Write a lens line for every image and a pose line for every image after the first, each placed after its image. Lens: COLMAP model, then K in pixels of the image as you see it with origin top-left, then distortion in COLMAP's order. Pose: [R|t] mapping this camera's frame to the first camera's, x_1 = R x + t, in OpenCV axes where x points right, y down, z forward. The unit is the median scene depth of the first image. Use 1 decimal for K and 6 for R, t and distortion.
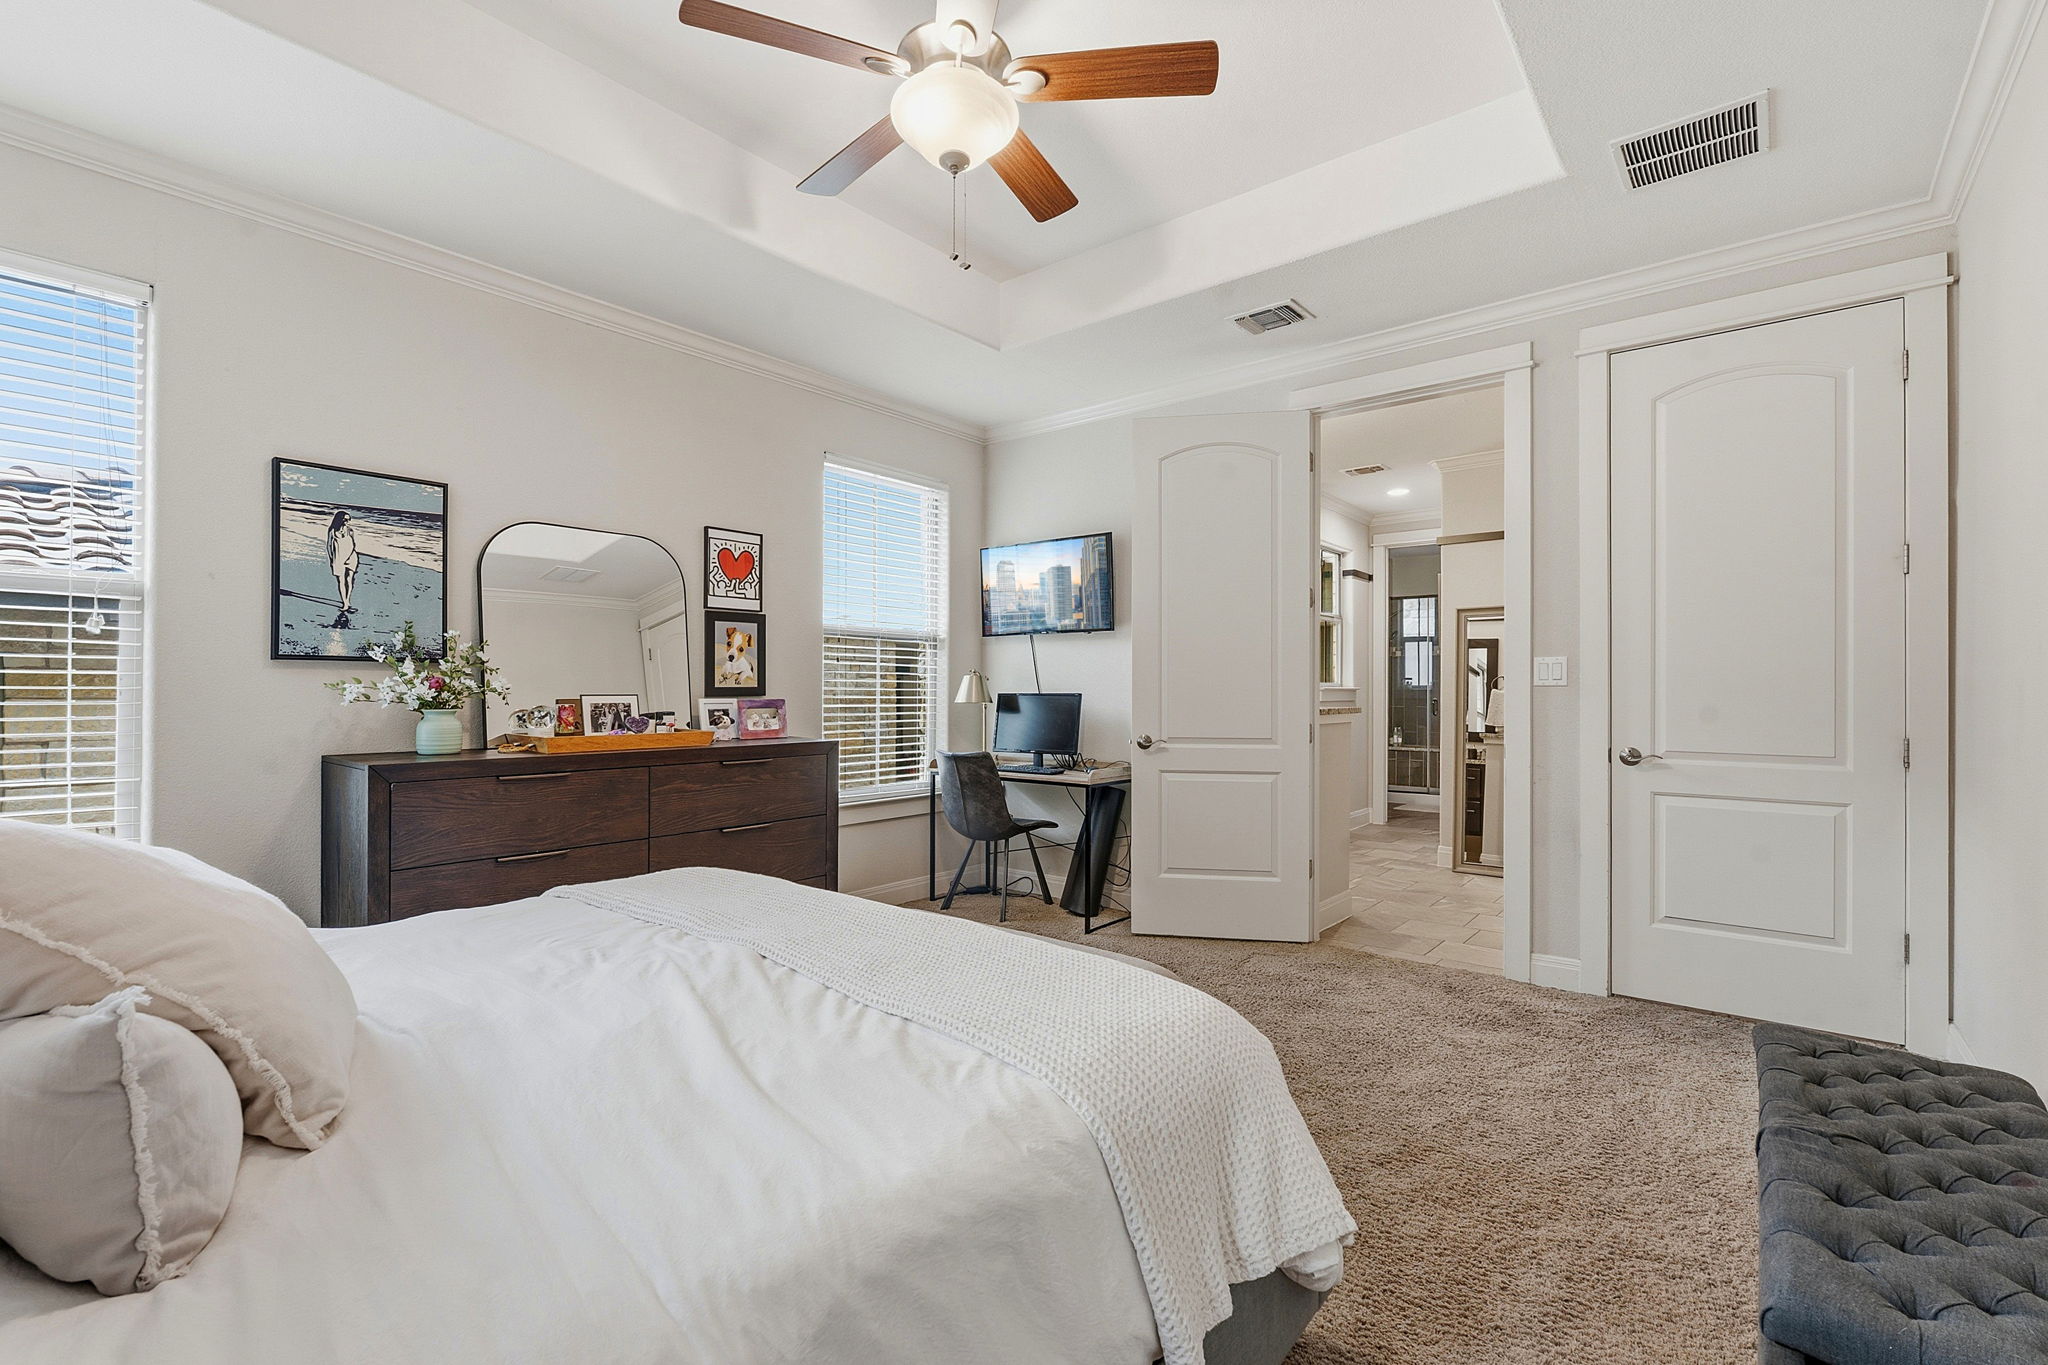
lens RADIAL K [[913.5, 0, 1021.6], [0, 913.5, 689.6], [0, 0, 1]] dist [-0.003283, 0.000791]
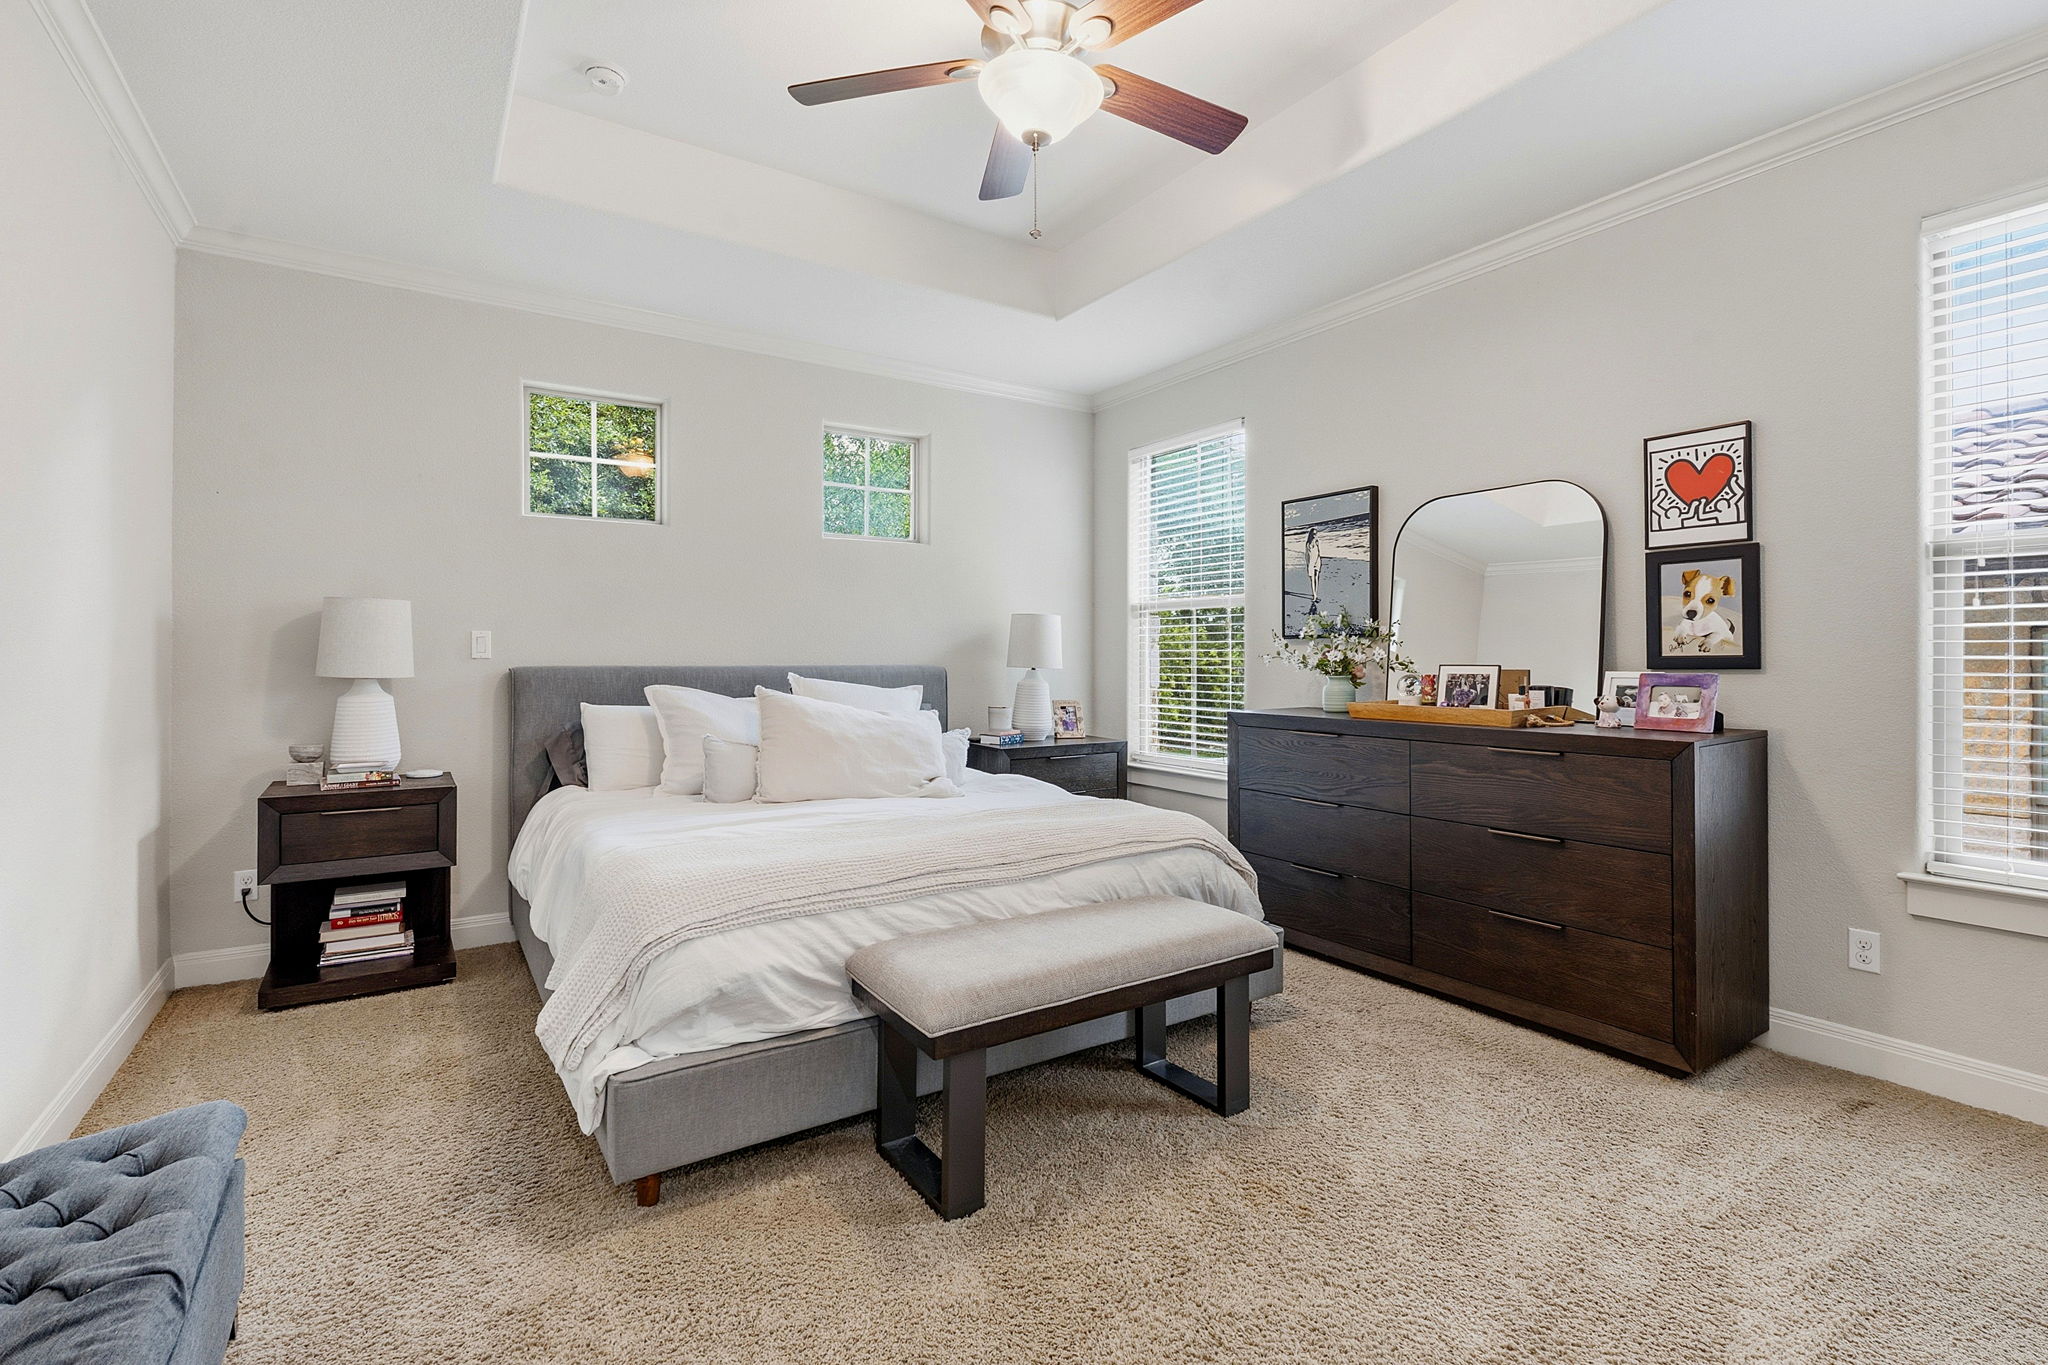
lens RADIAL K [[913.5, 0, 1016.6], [0, 913.5, 672.7], [0, 0, 1]] dist [-0.003283, 0.000791]
pose [[-0.290054, 0.026125, -0.956654, 0.514655], [0.013302, 0.999641, 0.023265, -0.013047], [0.956918, -0.005977, -0.290298, 0.719051]]
